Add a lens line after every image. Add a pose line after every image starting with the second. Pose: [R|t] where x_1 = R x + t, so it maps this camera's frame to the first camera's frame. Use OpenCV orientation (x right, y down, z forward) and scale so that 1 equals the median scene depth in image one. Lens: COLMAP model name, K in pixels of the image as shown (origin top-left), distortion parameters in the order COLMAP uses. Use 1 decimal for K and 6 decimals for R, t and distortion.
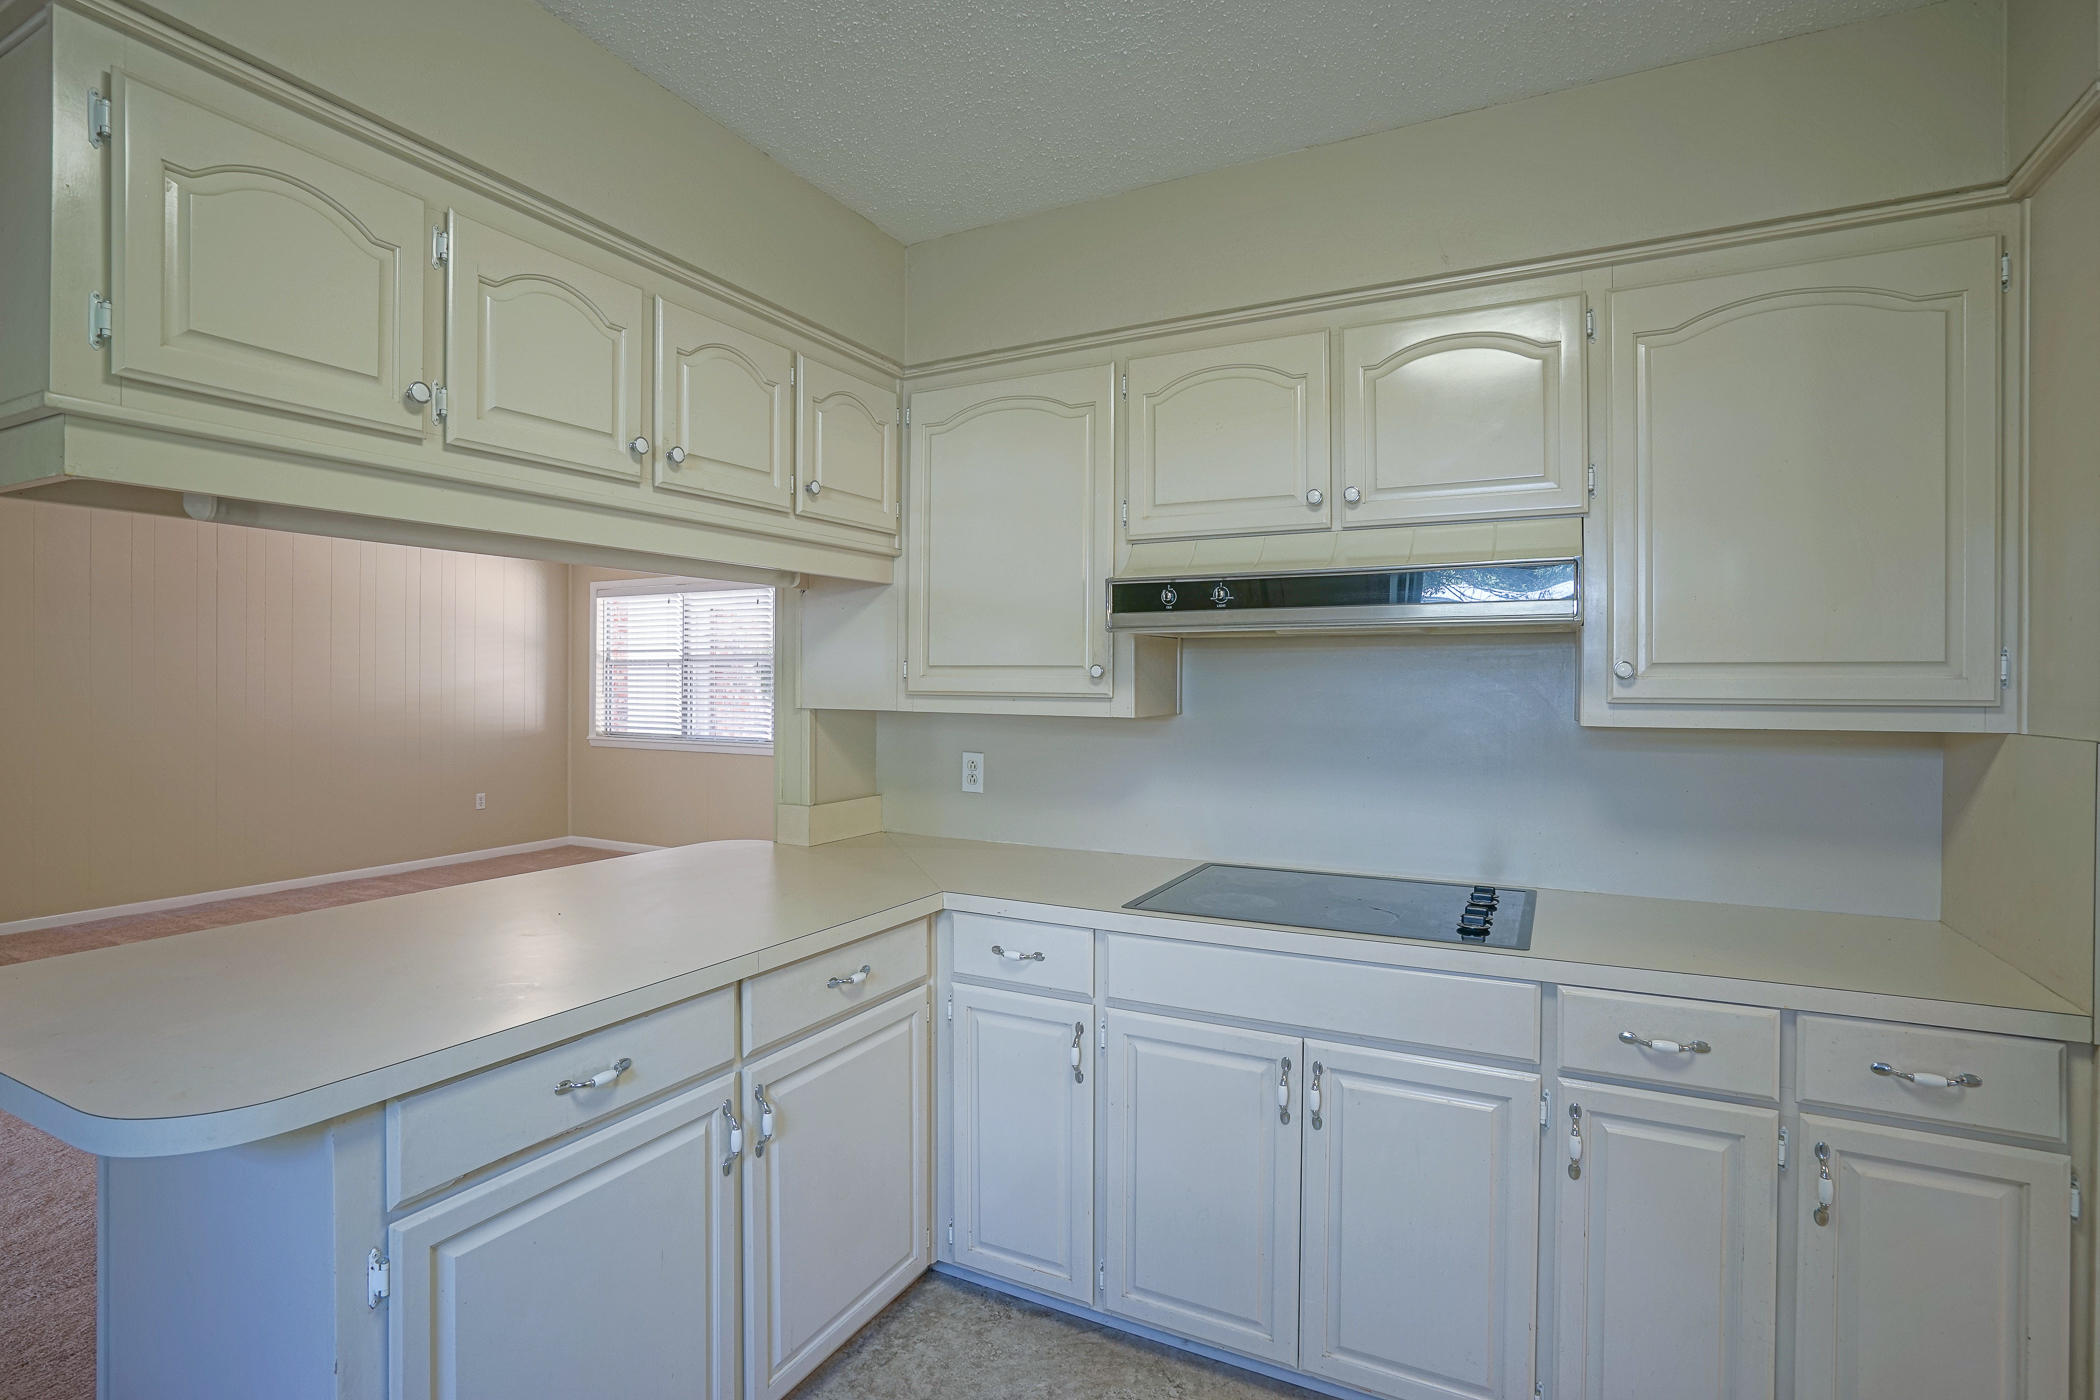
lens RADIAL K [[997.3, 0, 1057.7], [0, 997.3, 683.8], [0, 0, 1]] dist [-0.053799, 0.020797]
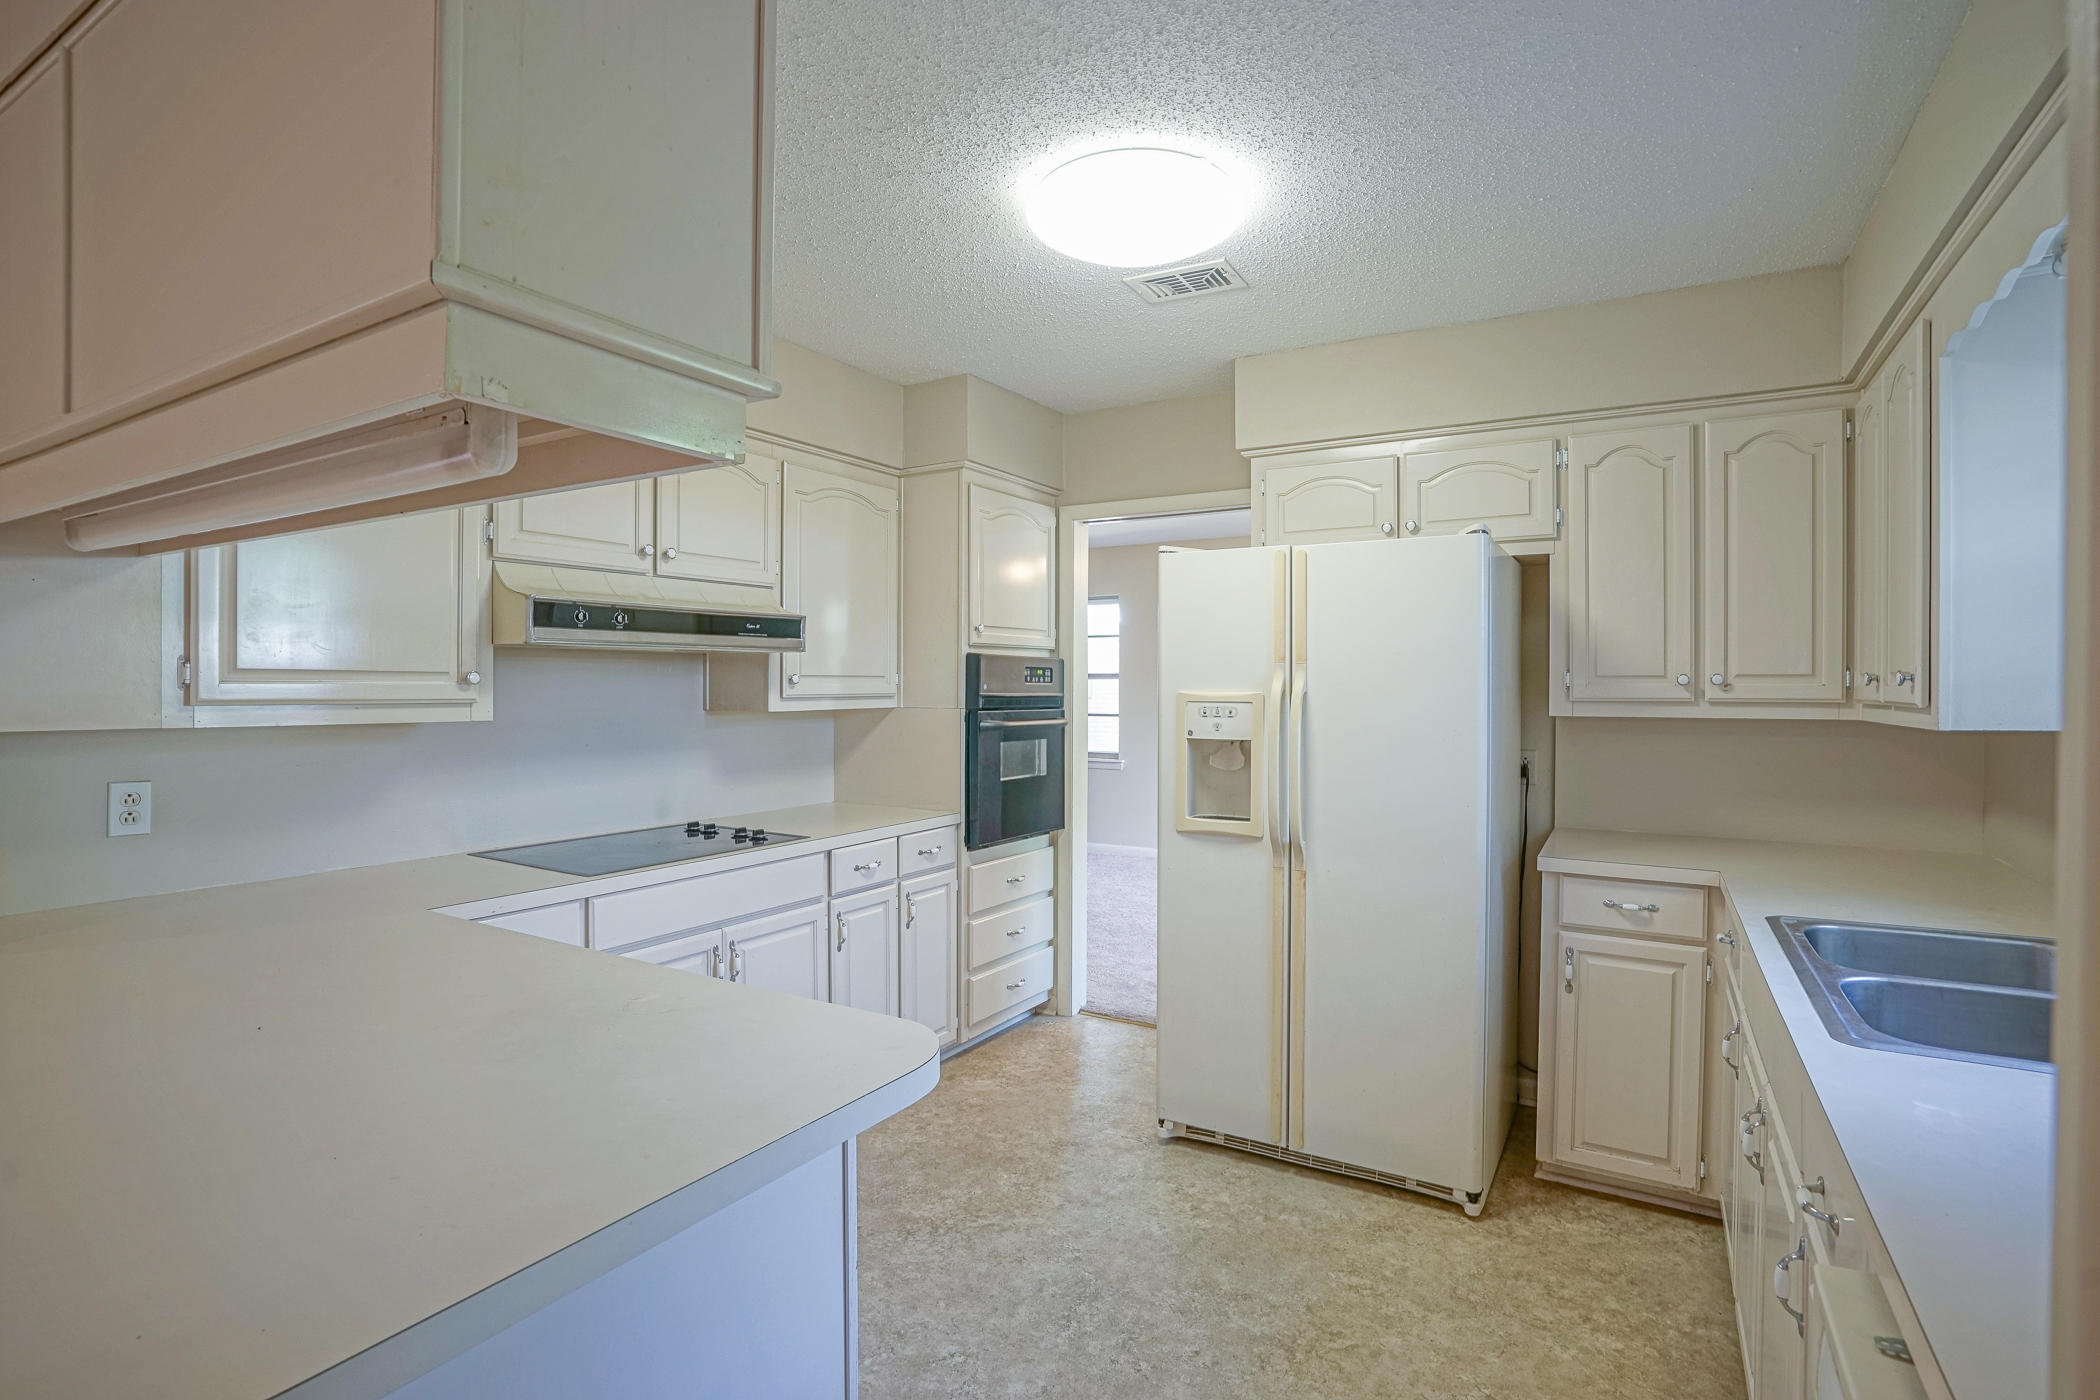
lens RADIAL K [[997.3, 0, 1052.4], [0, 997.3, 693.6], [0, 0, 1]] dist [-0.053799, 0.020797]
pose [[0.068584, -0.012333, 0.997569, -1.066485], [0.000409, 0.999924, 0.012334, -0.008734], [-0.997645, -0.000437, 0.068584, 0.366711]]
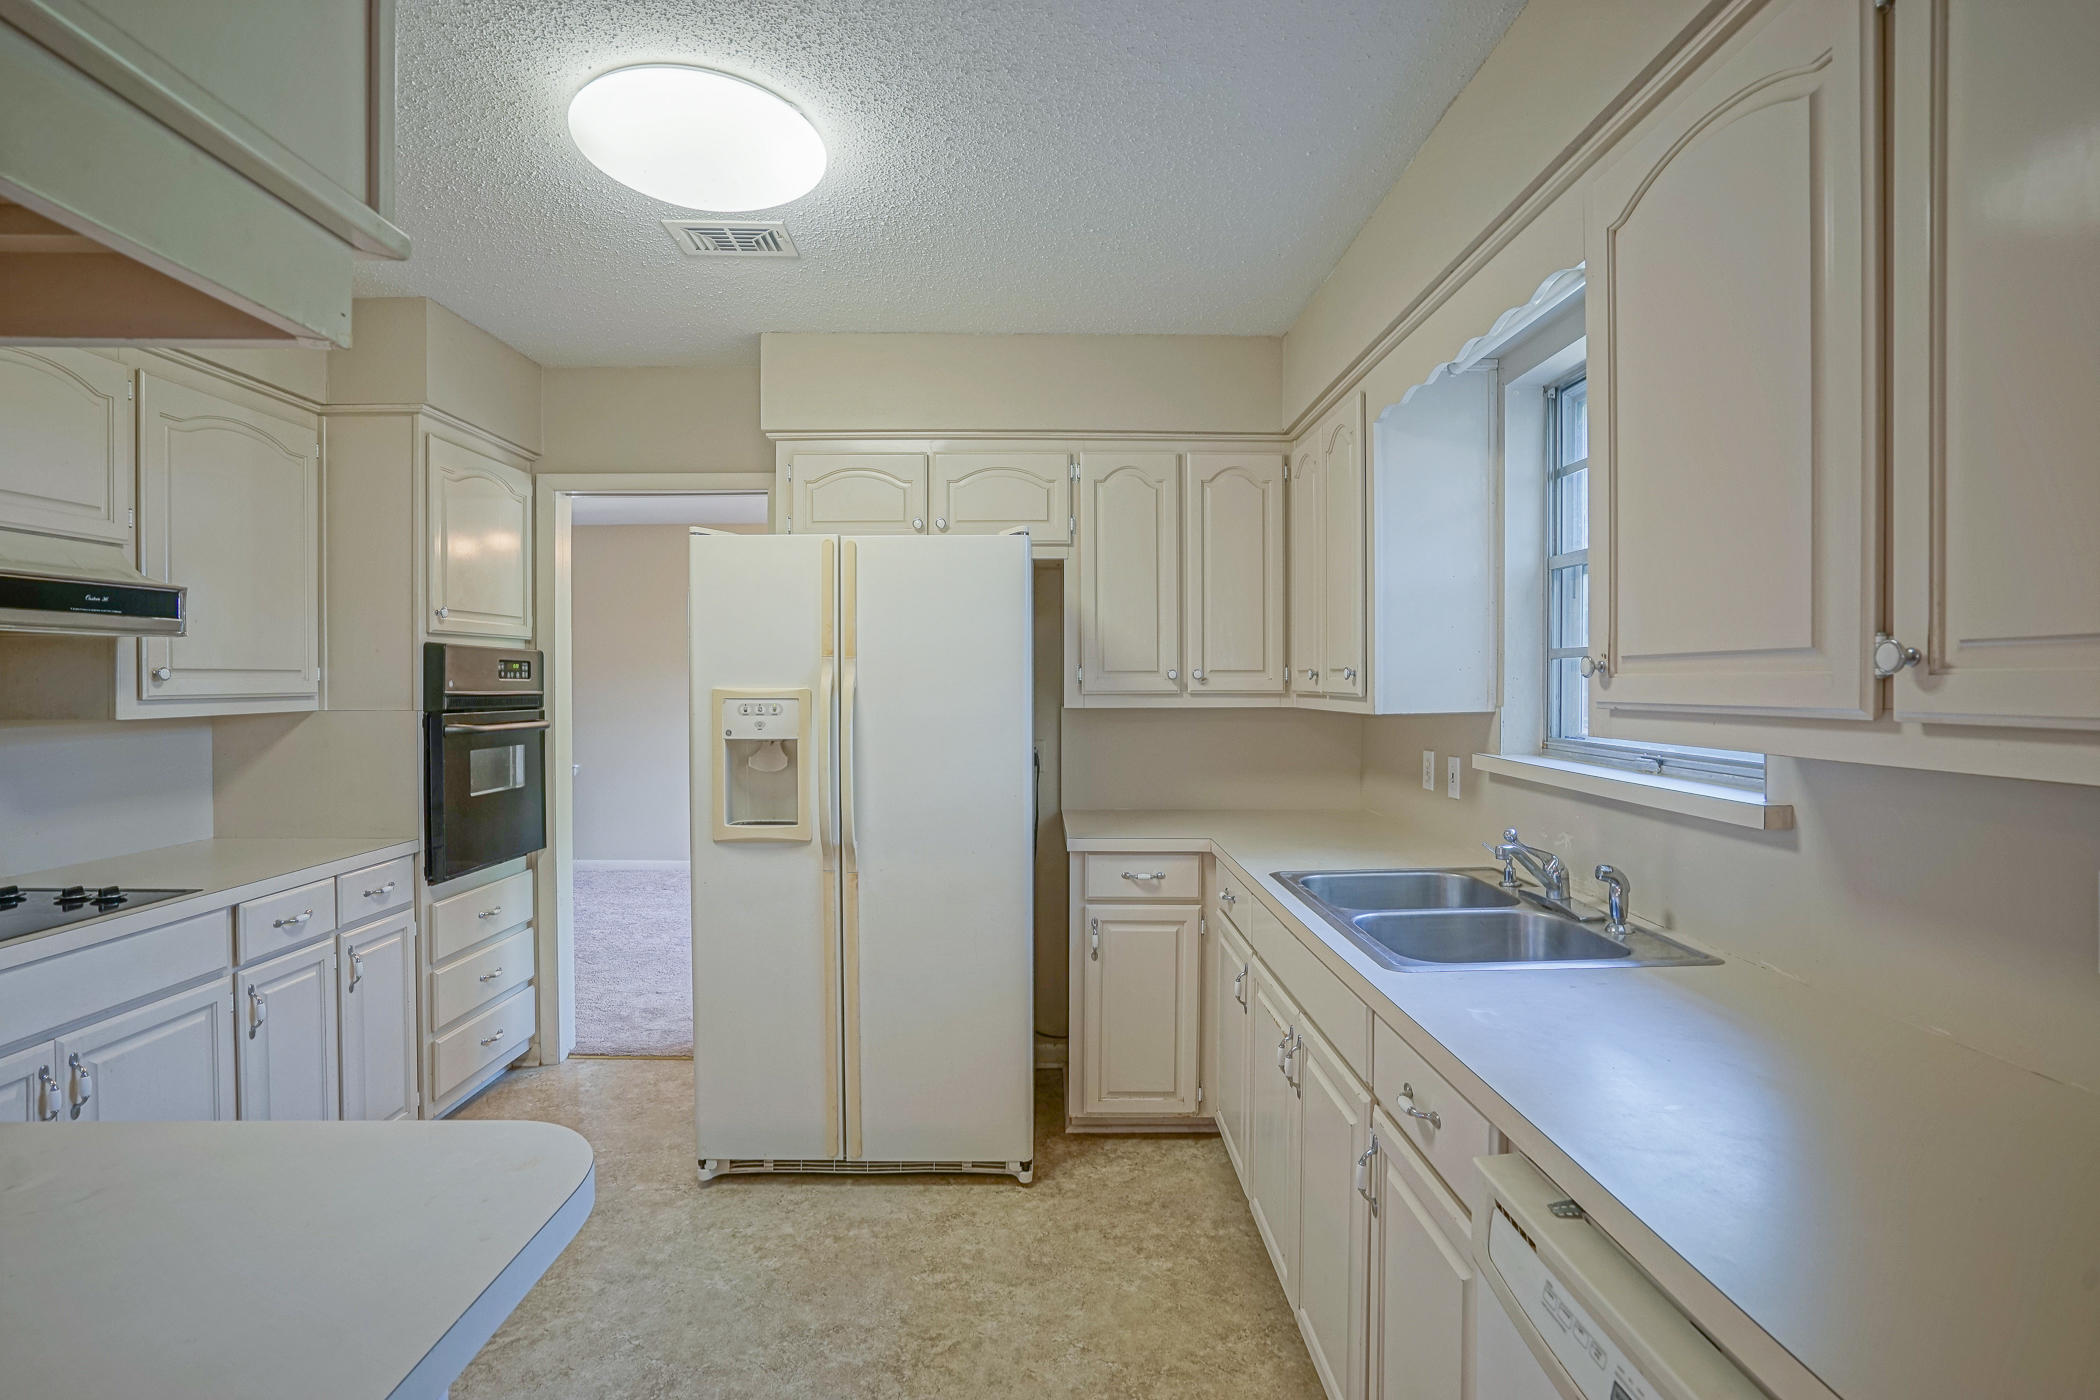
lens RADIAL K [[997.3, 0, 1049.1], [0, 997.3, 692.7], [0, 0, 1]] dist [-0.053799, 0.020797]
pose [[-0.462796, -0.014291, 0.886350, -0.976157], [0.000758, 0.999863, 0.016517, -0.008544], [-0.886465, 0.008316, -0.462722, 0.497380]]
